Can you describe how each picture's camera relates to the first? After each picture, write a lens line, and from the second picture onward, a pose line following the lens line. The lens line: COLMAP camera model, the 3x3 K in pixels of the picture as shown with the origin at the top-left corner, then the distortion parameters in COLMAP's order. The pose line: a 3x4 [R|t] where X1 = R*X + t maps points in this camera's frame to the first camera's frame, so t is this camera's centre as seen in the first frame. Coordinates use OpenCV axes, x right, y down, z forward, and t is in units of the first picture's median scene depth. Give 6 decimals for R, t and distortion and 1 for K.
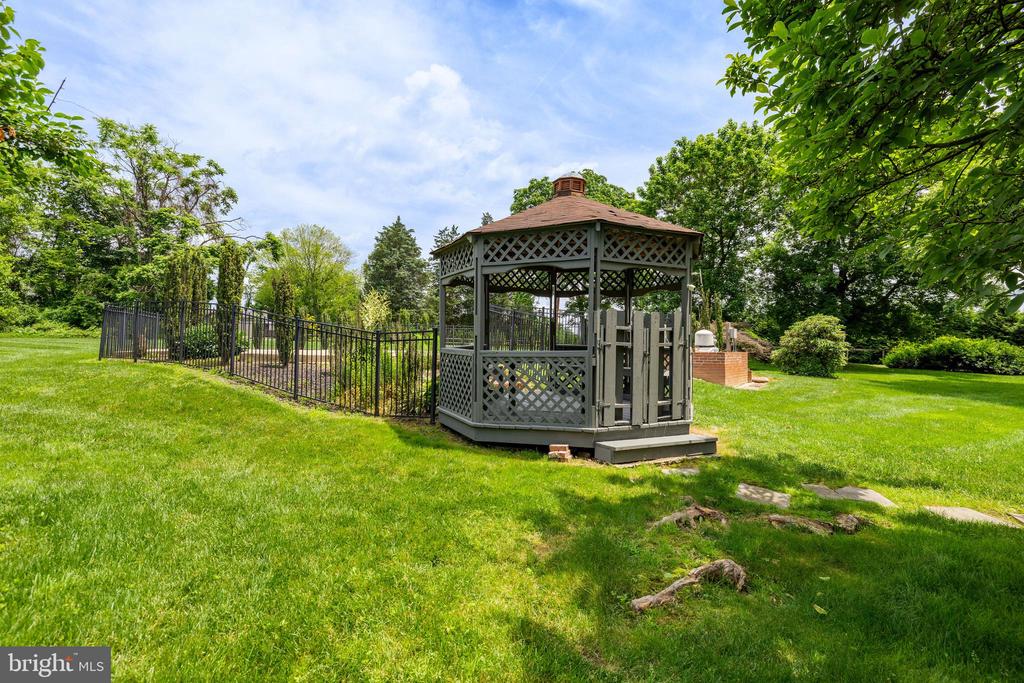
lens RADIAL K [[461.5, 0, 511.5], [0, 461.5, 345.5], [0, 0, 1]] dist [-0.003528, 0.000121]
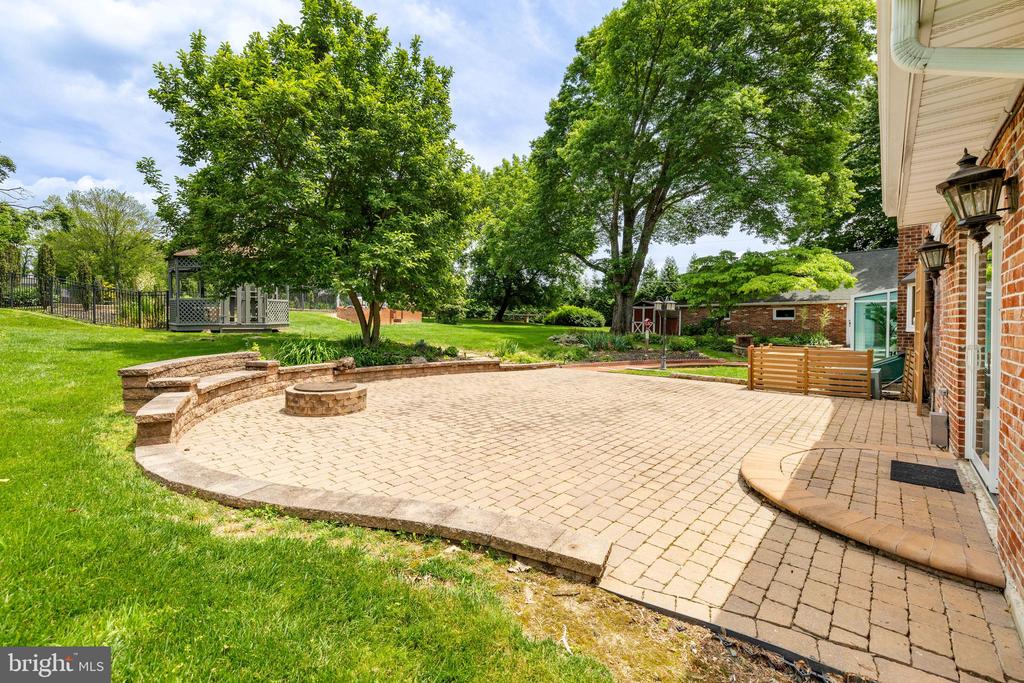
lens RADIAL K [[430.4, 0, 512.9], [0, 430.4, 337.7], [0, 0, 1]] dist [0.003623, -0.000988]
pose [[0.944900, -0.013297, 0.327089, 0.126760], [-0.000776, 0.999081, 0.042857, 0.017554], [-0.327358, -0.040749, 0.944021, -0.272739]]
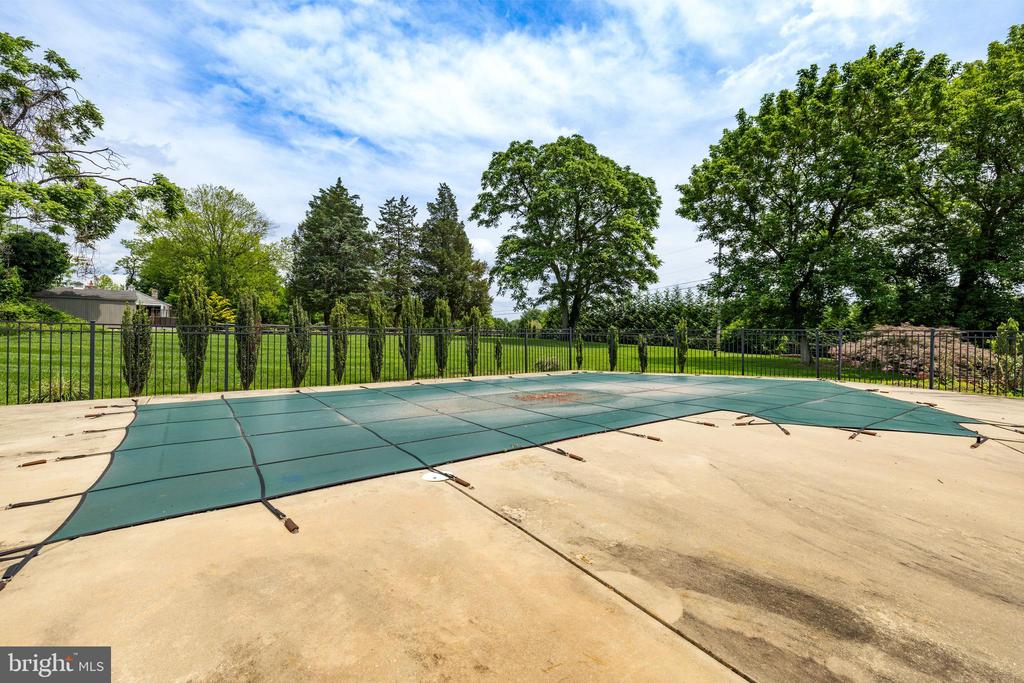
lens RADIAL K [[430.4, 0, 511.0], [0, 430.4, 339.5], [0, 0, 1]] dist [0.003623, -0.000988]
pose [[0.980143, -0.001263, 0.198285, -0.134613], [-0.004816, 0.999533, 0.030171, -0.024740], [-0.198231, -0.030526, 0.979680, 0.250645]]
